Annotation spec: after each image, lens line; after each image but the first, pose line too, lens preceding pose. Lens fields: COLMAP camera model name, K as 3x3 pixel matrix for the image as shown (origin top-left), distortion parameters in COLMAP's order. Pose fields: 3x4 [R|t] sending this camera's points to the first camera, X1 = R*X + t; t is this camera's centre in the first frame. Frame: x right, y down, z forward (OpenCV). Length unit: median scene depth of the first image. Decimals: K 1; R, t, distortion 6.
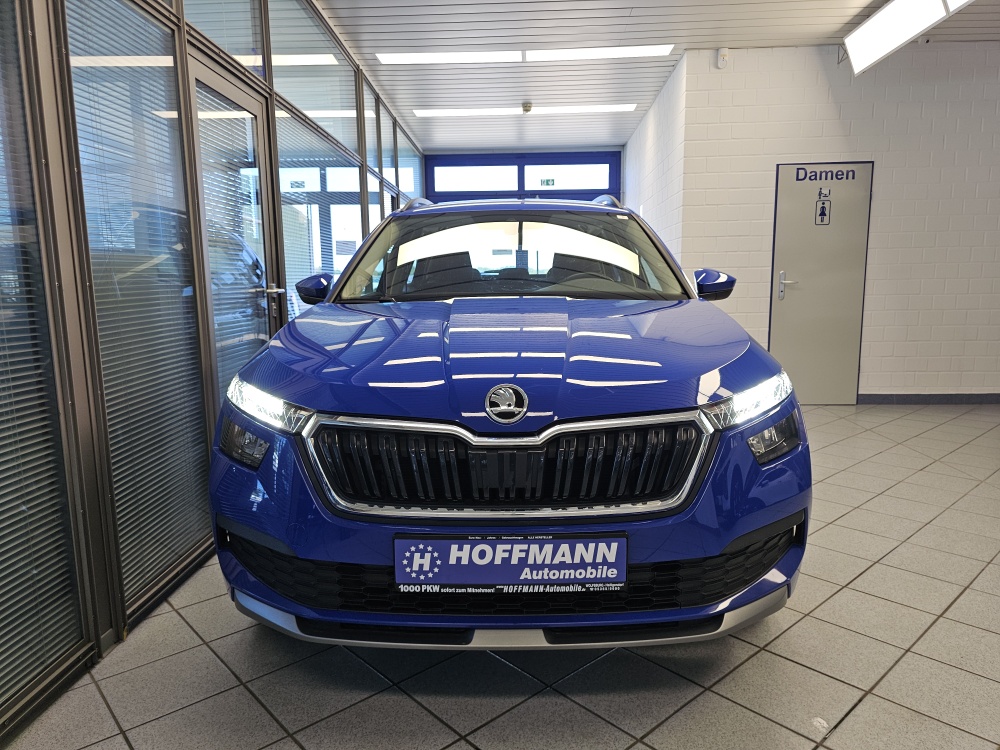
lens RADIAL K [[695.0, 0, 501.3], [0, 695.0, 372.5], [0, 0, 1]] dist [0.006457, -0.029538]
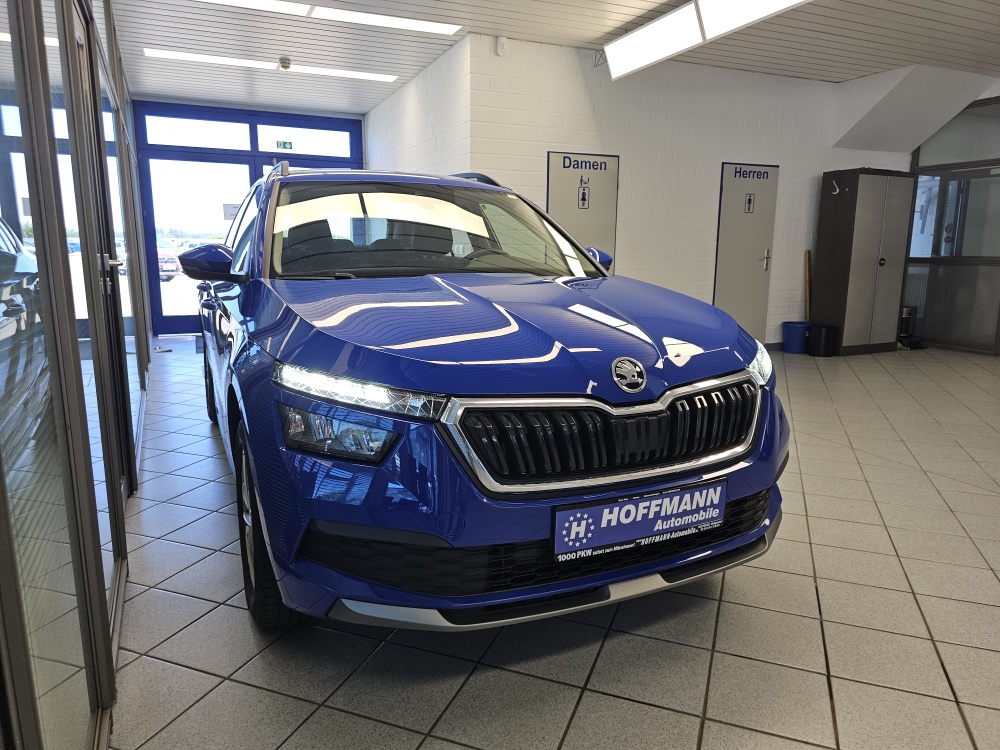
lens RADIAL K [[695.0, 0, 501.3], [0, 695.0, 372.5], [0, 0, 1]] dist [0.006457, -0.029538]
pose [[0.887654, -0.057252, 0.456939, -0.684227], [0.037769, 0.997950, 0.051668, -0.023959], [-0.458960, -0.028605, 0.887996, 0.125783]]
